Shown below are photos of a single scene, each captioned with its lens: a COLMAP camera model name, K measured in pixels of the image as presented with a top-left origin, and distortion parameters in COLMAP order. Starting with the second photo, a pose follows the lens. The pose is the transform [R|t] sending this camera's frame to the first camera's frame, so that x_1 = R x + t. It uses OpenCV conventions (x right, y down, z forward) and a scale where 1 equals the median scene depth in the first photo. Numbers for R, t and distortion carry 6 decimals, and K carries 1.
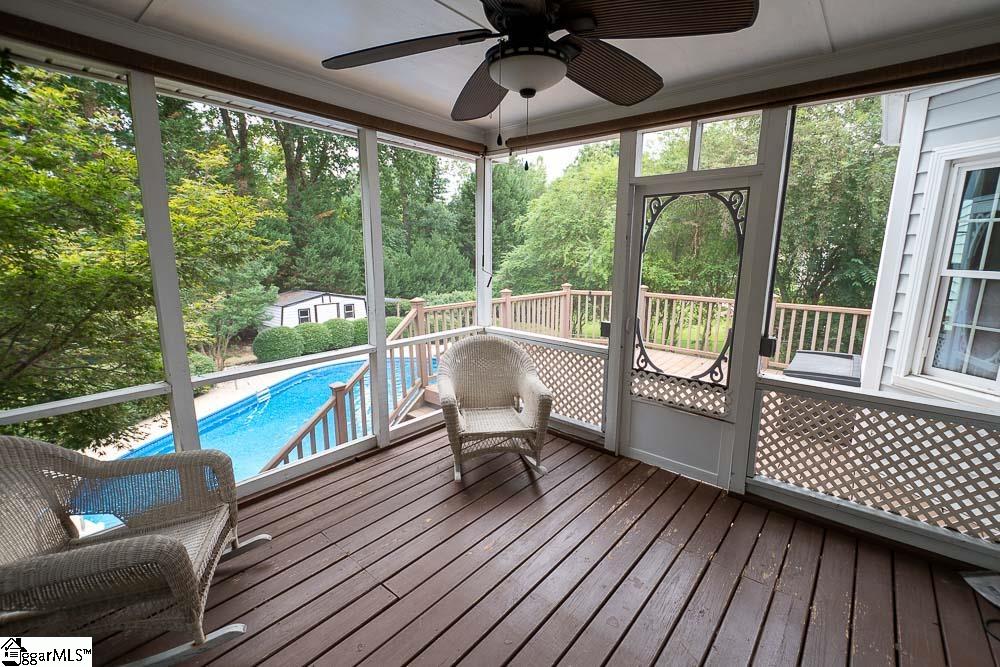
lens RADIAL K [[441.2, 0, 500.0], [0, 441.2, 333.5], [0, 0, 1]] dist [0.001329, -0.000064]
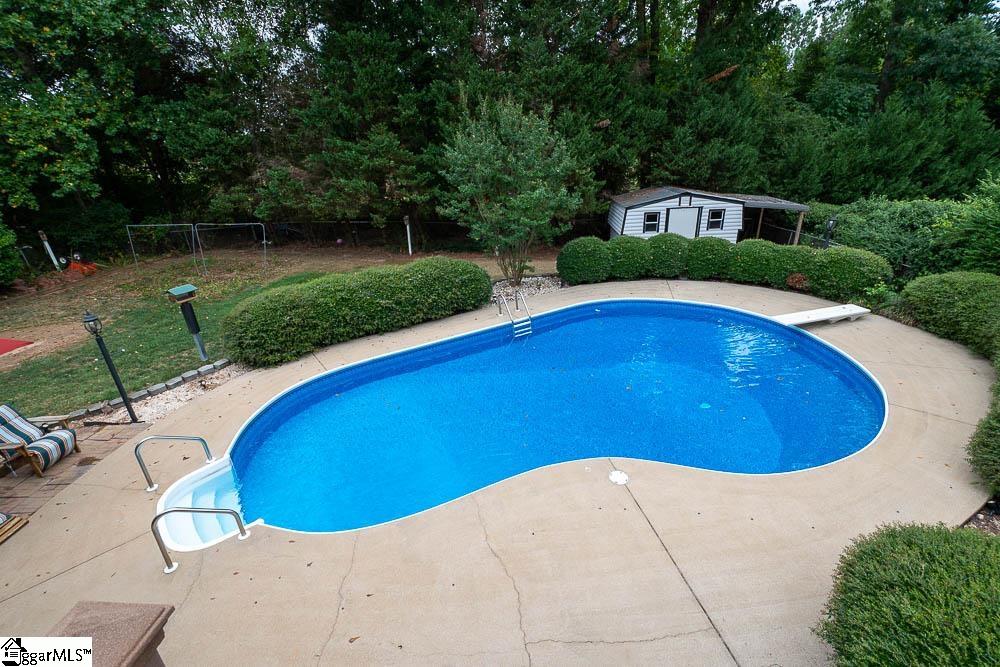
lens RADIAL K [[441.2, 0, 500.0], [0, 441.2, 333.5], [0, 0, 1]] dist [0.001329, -0.000064]
pose [[0.620099, 0.278740, -0.733336, 0.018742], [-0.095562, 0.954629, 0.282047, -0.042700], [0.778682, -0.104817, 0.618601, 0.266179]]
